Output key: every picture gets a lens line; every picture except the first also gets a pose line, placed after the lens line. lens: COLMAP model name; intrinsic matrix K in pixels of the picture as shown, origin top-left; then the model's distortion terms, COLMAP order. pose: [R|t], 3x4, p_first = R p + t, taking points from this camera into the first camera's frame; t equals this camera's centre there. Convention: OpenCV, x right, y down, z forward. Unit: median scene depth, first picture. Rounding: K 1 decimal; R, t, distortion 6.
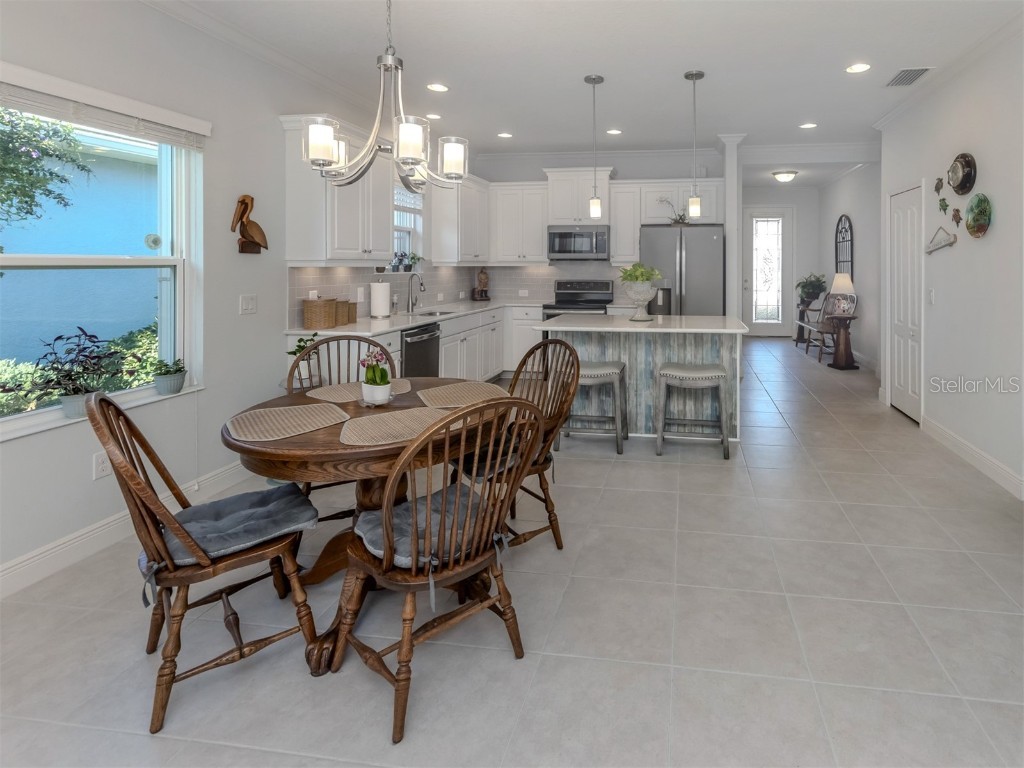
lens RADIAL K [[525.5, 0, 616.7], [0, 525.5, 254.9], [0, 0, 1]] dist [0.009690, -0.003765]
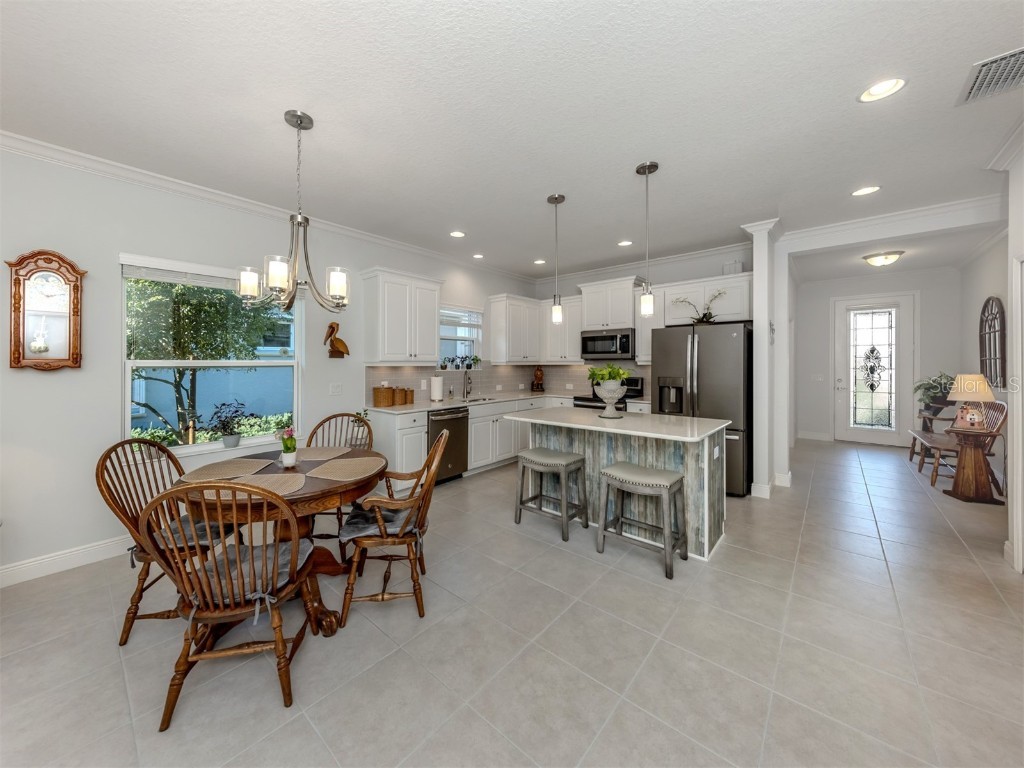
lens RADIAL K [[376.1, 0, 483.8], [0, 376.1, 357.9], [0, 0, 1]] dist [0.010045, -0.001932]
pose [[0.819762, -0.010843, -0.572602, 0.273841], [0.014295, 0.999897, 0.001532, 0.001031], [0.572526, -0.009441, 0.819832, 0.239632]]
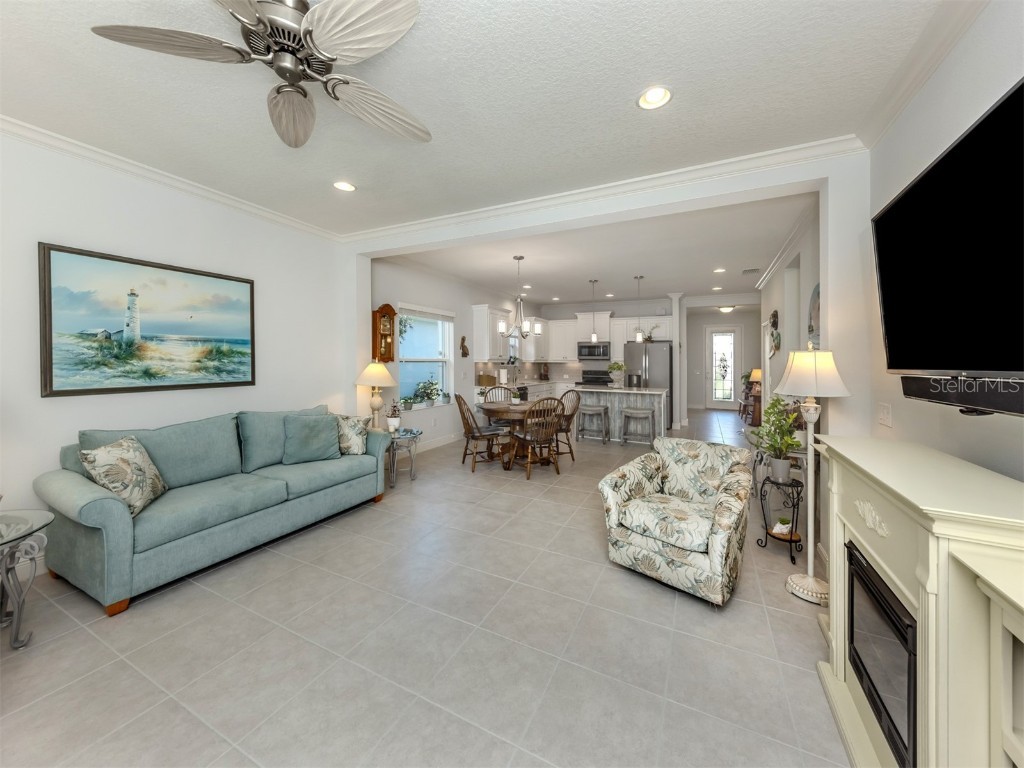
lens RADIAL K [[376.1, 0, 511.4], [0, 376.1, 341.4], [0, 0, 1]] dist [0.010045, -0.001932]
pose [[0.944497, -0.008154, -0.328417, 0.145750], [-0.002911, 0.999445, -0.033187, -0.016134], [0.328506, 0.032301, 0.943949, -0.618495]]
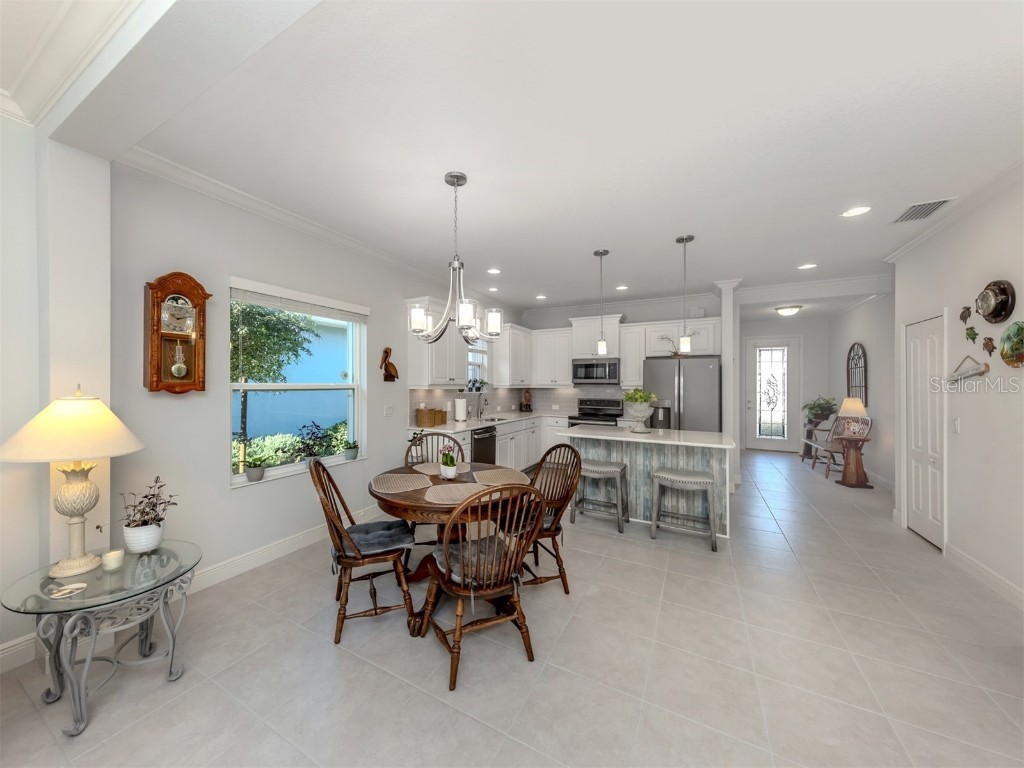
lens RADIAL K [[376.1, 0, 480.3], [0, 376.1, 375.4], [0, 0, 1]] dist [0.010045, -0.001932]
pose [[0.923333, -0.002537, -0.383993, 0.039010], [0.000822, 0.999989, -0.004631, -0.012861], [0.384001, 0.003961, 0.923324, -0.014339]]
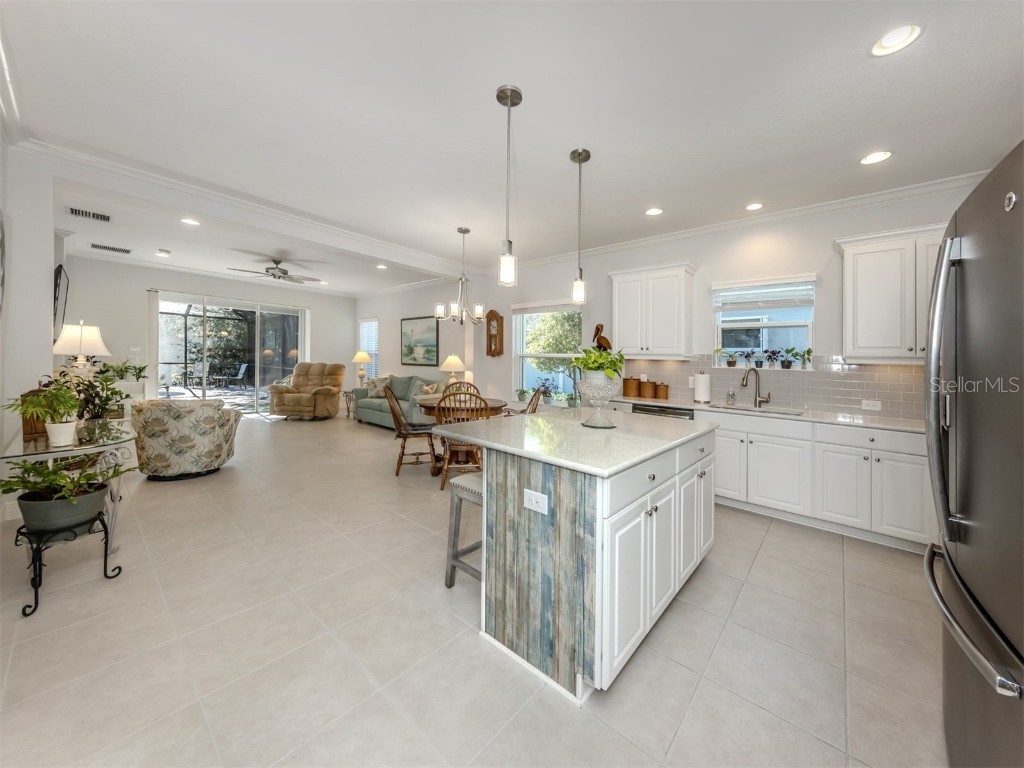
lens RADIAL K [[376.1, 0, 530.8], [0, 376.1, 377.7], [0, 0, 1]] dist [0.010045, -0.001932]
pose [[-0.523011, 0.026748, -0.851906, 0.565679], [-0.010956, 0.999214, 0.038099, 0.035228], [0.852255, 0.029260, -0.522307, 1.215233]]
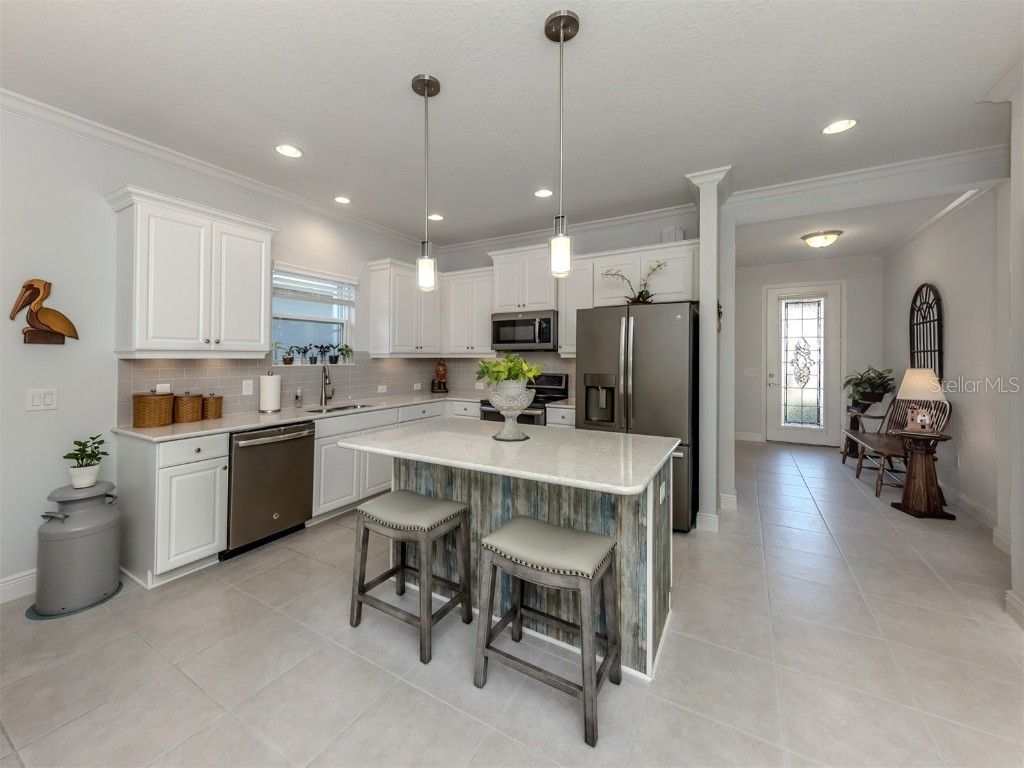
lens RADIAL K [[411.5, 0, 493.8], [0, 411.5, 352.7], [0, 0, 1]] dist [0.005825, -0.000294]
pose [[0.917508, -0.005372, -0.397680, 0.238415], [0.008820, 0.999938, 0.006844, 0.011222], [0.397619, -0.009787, 0.917499, 0.512967]]
